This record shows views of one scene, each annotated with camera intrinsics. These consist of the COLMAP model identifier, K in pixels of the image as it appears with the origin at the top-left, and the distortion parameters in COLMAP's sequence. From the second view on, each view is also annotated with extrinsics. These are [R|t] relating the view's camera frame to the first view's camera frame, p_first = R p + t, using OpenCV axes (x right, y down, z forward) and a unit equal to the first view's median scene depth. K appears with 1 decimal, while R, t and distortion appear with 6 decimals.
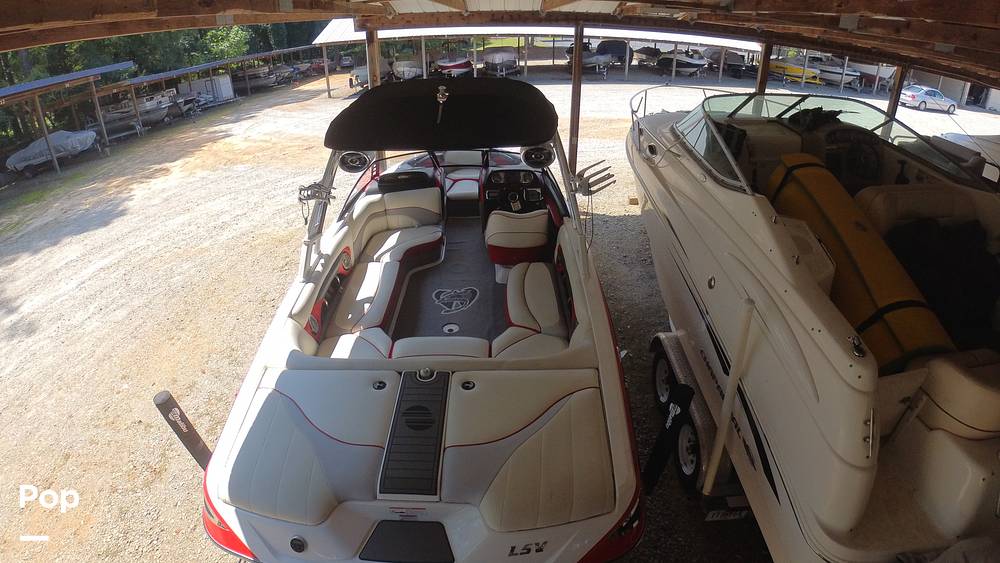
lens RADIAL K [[507.6, 0, 500.0], [0, 507.6, 281.5], [0, 0, 1]] dist [-0.196022, 0.035777]
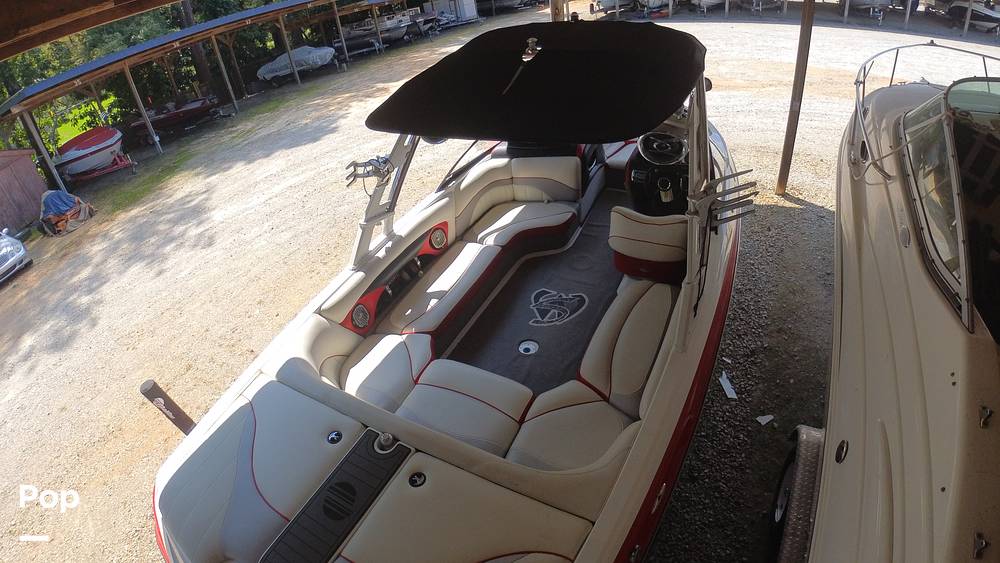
lens RADIAL K [[503.4, 0, 512.4], [0, 503.4, 265.8], [0, 0, 1]] dist [-0.231278, 0.048396]
pose [[0.876031, 0.197295, -0.440051, 0.168653], [-0.139361, 0.977122, 0.160657, -0.130909], [0.461680, -0.079414, 0.883484, 0.239596]]
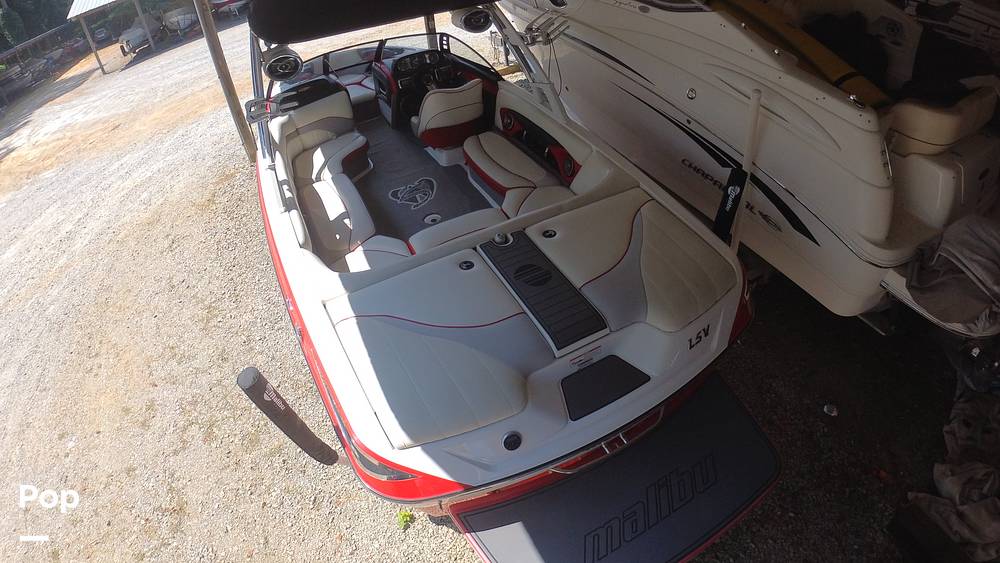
lens RADIAL K [[507.6, 0, 500.0], [0, 507.6, 281.5], [0, 0, 1]] dist [-0.196022, 0.035777]
pose [[0.888253, -0.350433, 0.296989, -0.250492], [0.294336, 0.930573, 0.217714, 0.027307], [-0.352664, -0.105971, 0.929730, 0.058049]]
